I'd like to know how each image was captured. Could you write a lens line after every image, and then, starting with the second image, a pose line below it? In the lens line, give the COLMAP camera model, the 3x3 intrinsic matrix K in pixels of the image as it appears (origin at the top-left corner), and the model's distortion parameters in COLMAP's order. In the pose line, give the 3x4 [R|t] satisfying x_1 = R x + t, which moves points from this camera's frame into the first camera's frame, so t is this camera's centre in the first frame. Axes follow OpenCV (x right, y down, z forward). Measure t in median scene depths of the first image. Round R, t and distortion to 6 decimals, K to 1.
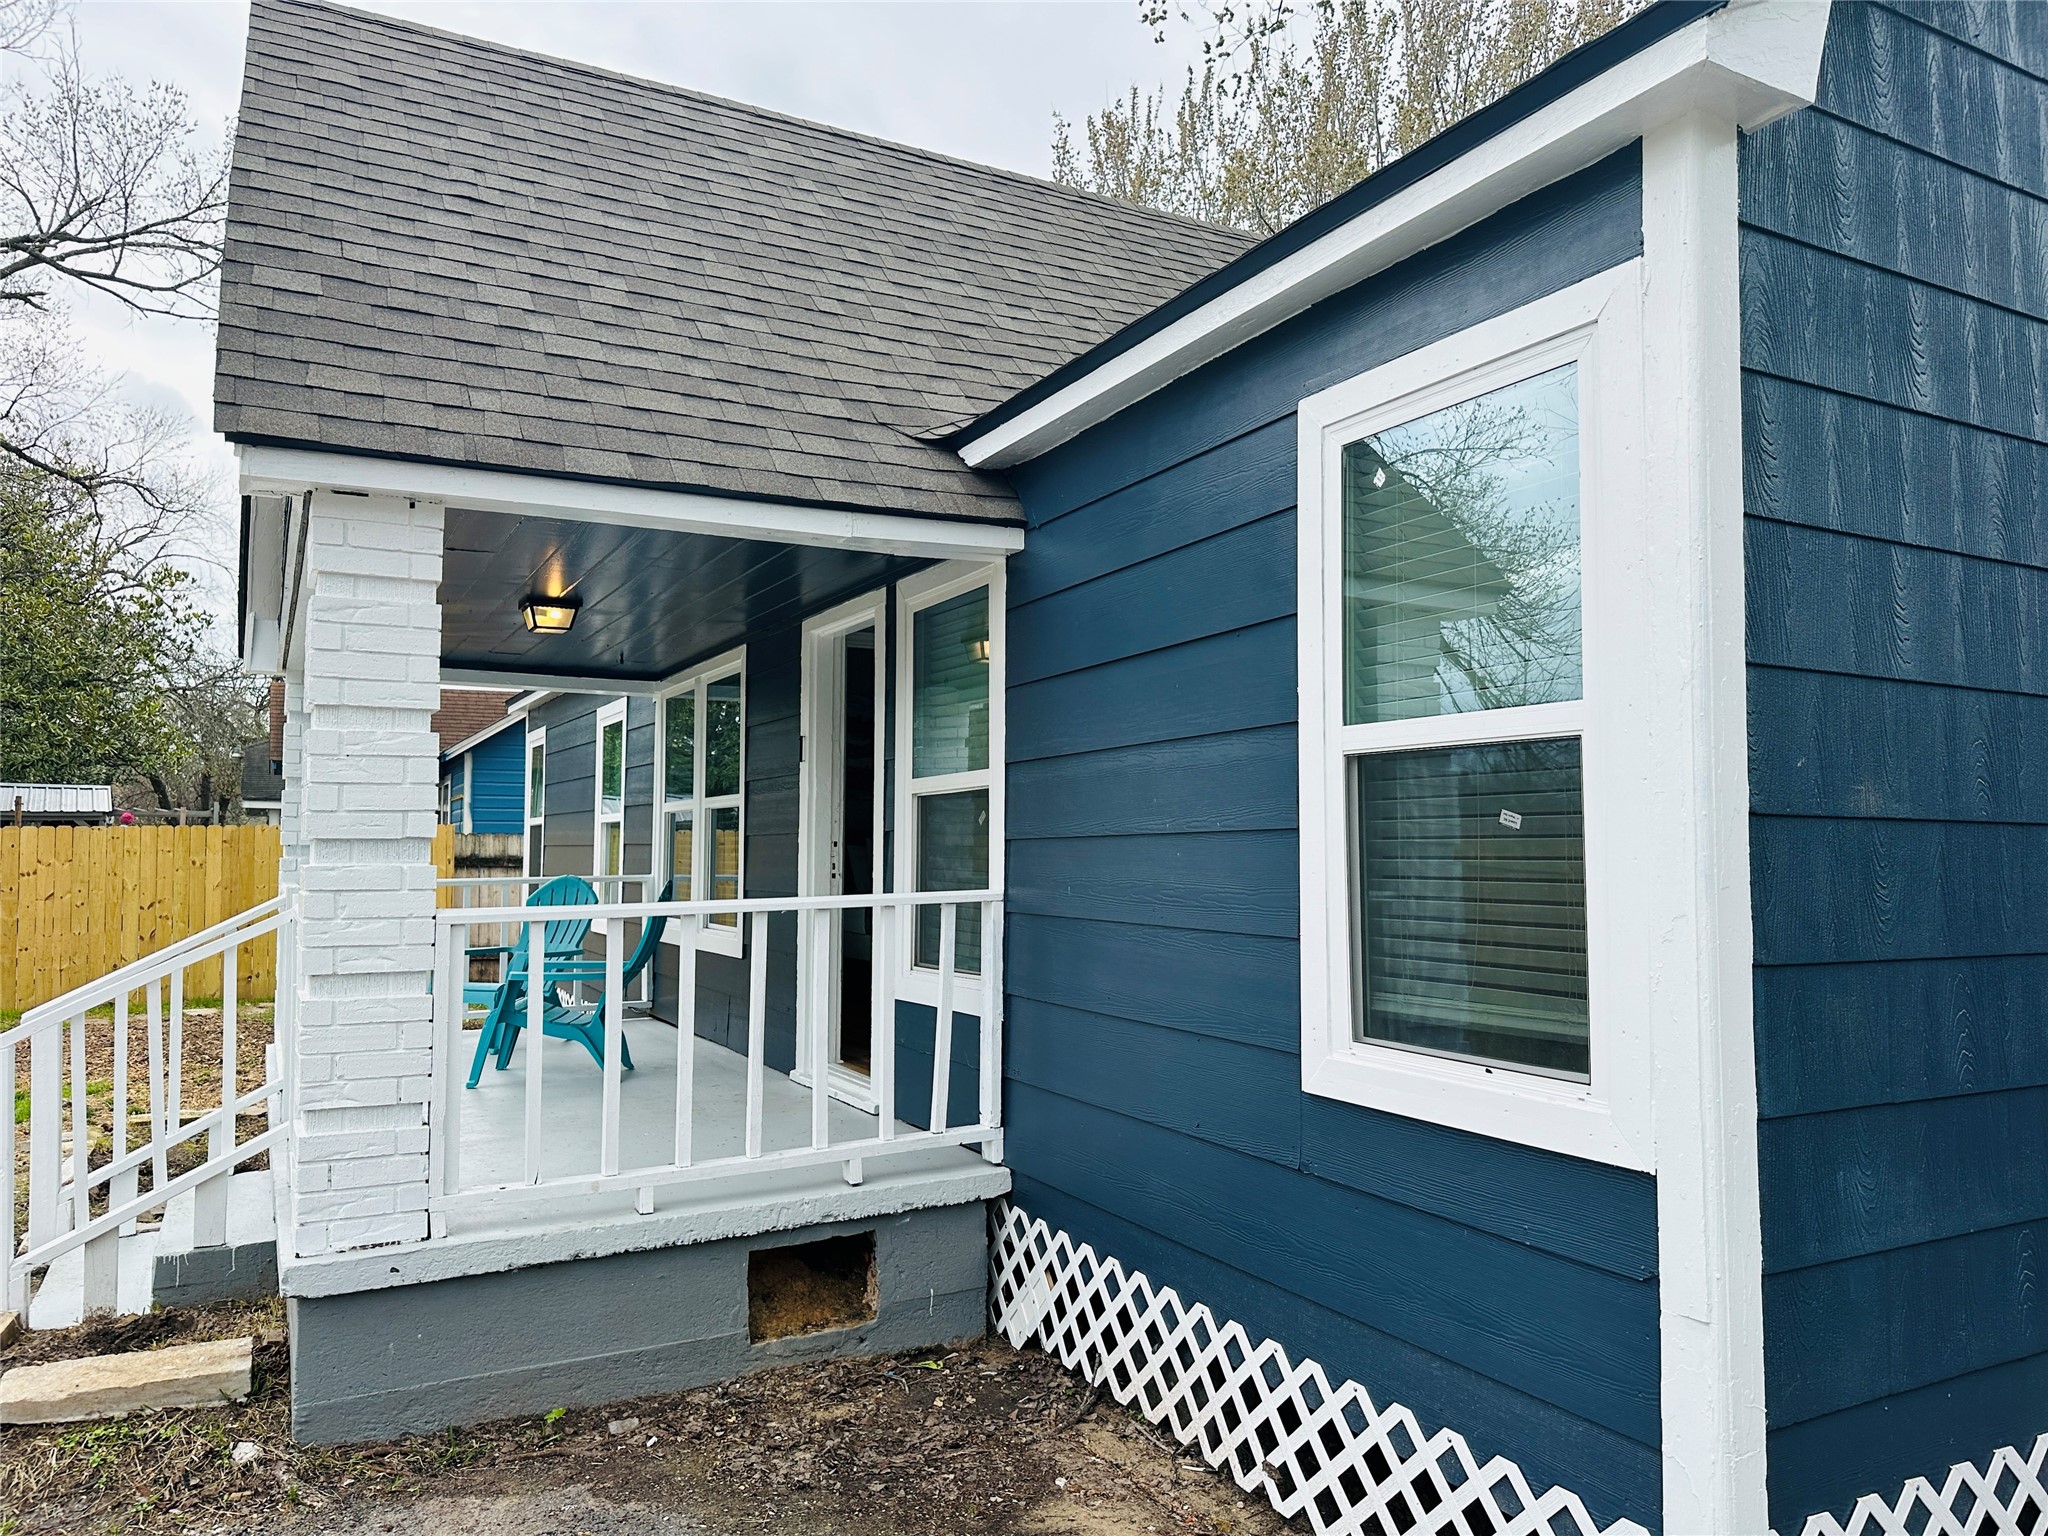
lens RADIAL K [[1429.0, 0, 1024.0], [0, 1429.0, 768.0], [0, 0, 1]] dist [0.031017, -0.001069]
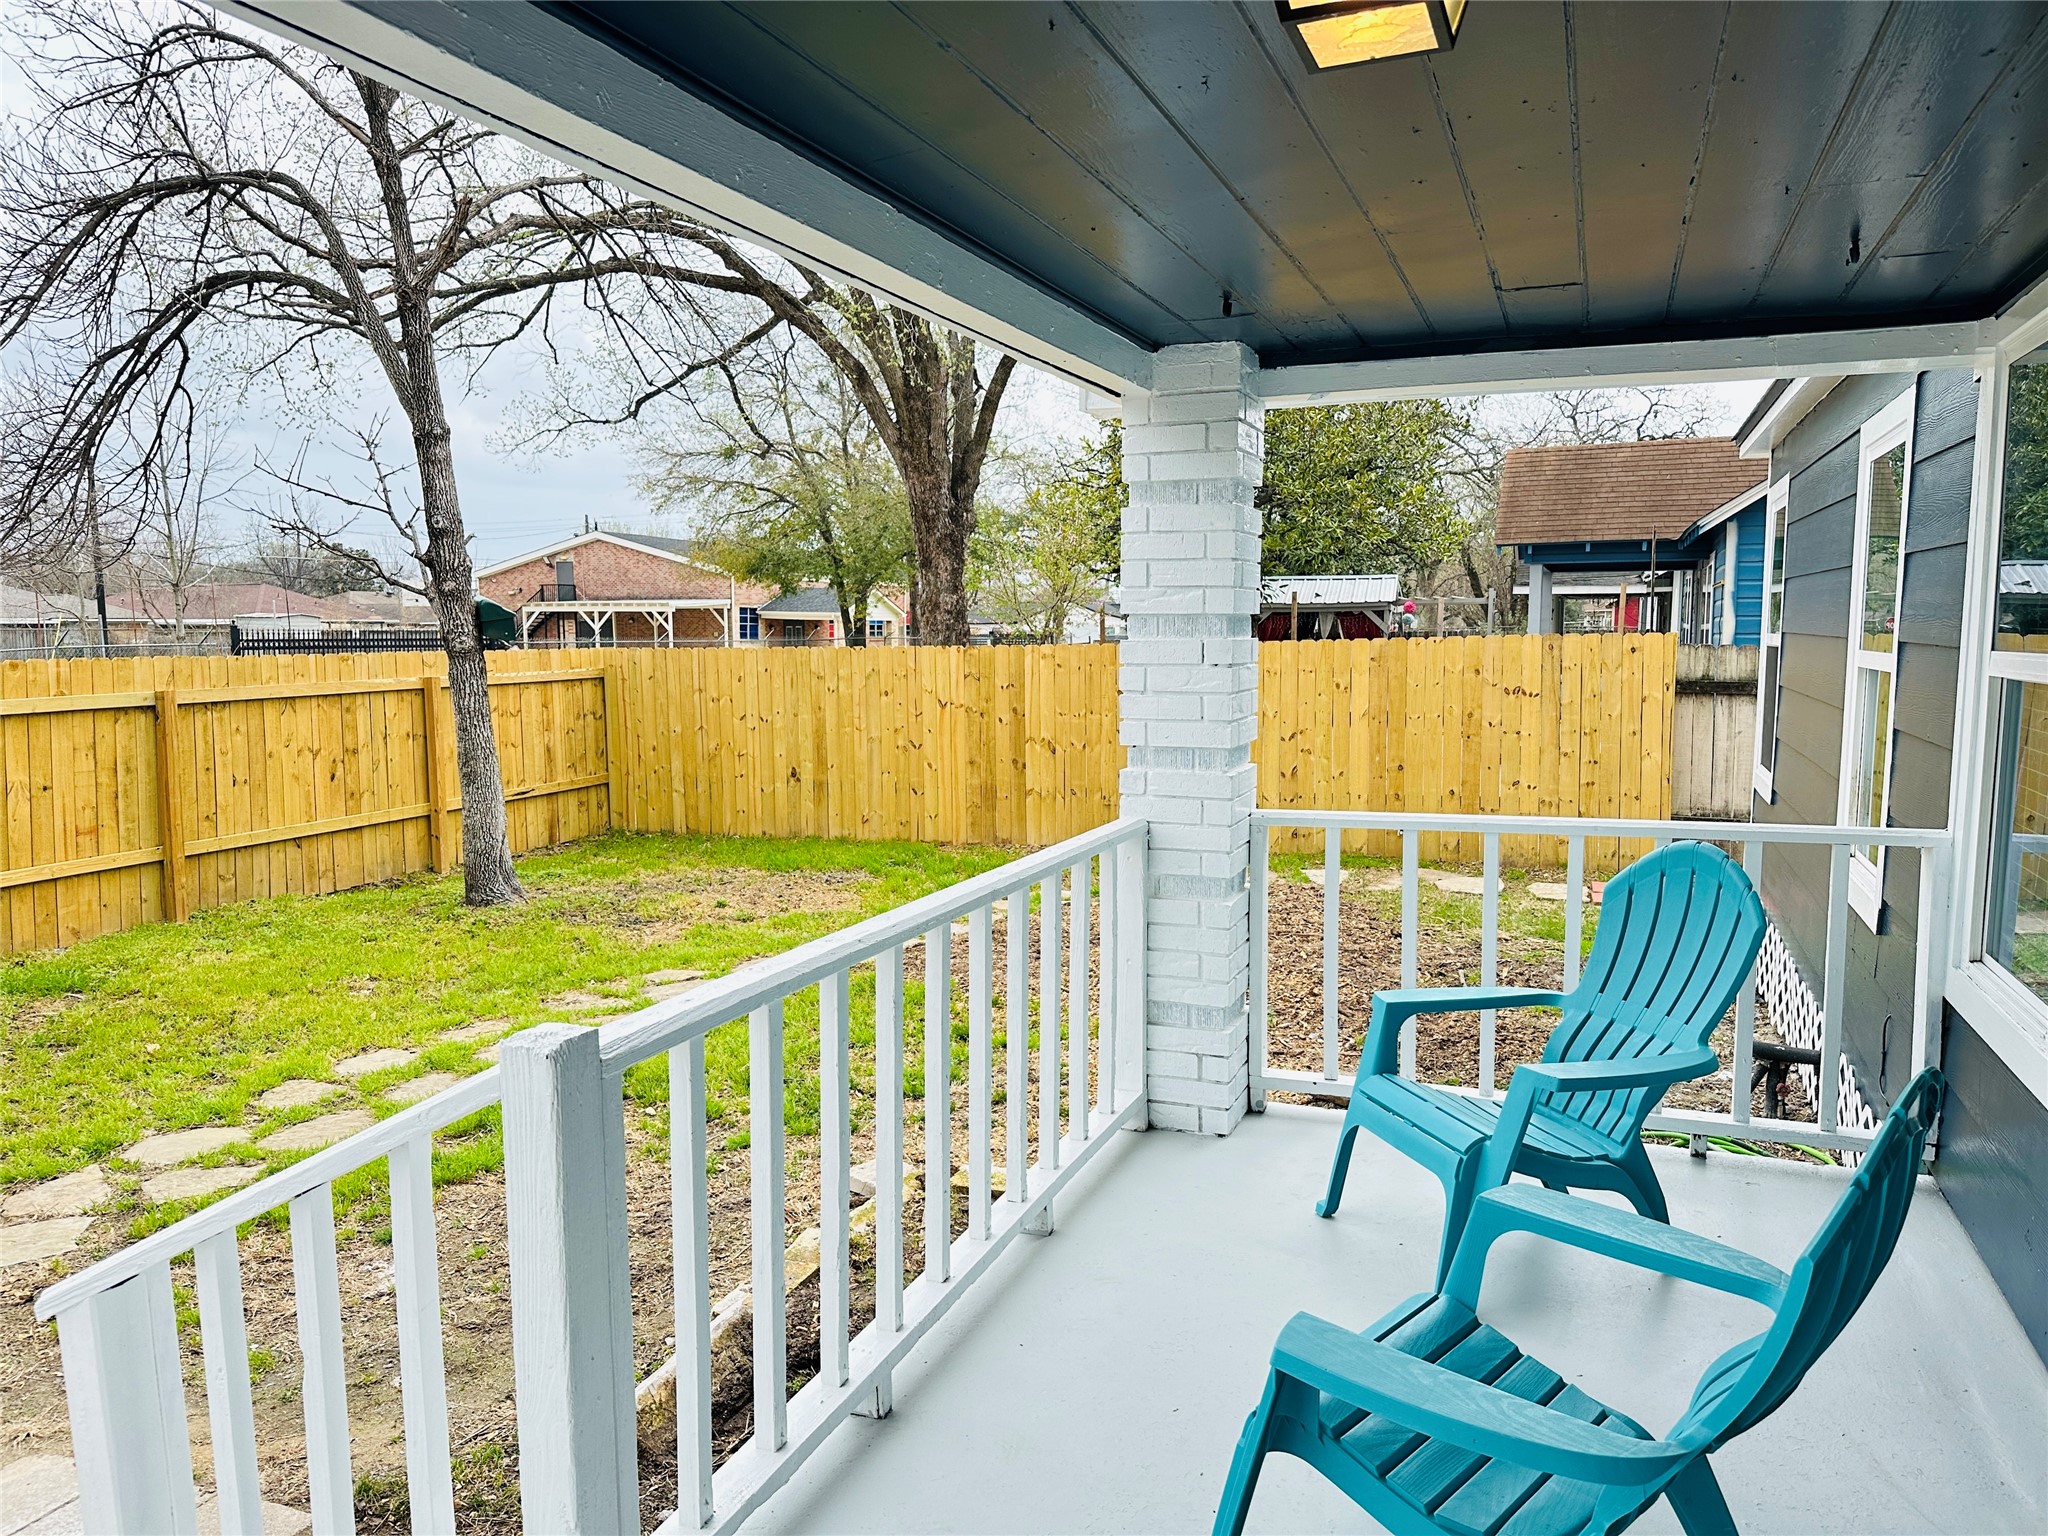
lens RADIAL K [[1429.0, 0, 1024.0], [0, 1429.0, 768.0], [0, 0, 1]] dist [0.031017, -0.001069]
pose [[0.644003, 0.072876, -0.761544, -0.077423], [0.049496, 0.989398, 0.136536, -0.006233], [0.763420, -0.125623, 0.633568, 0.353739]]
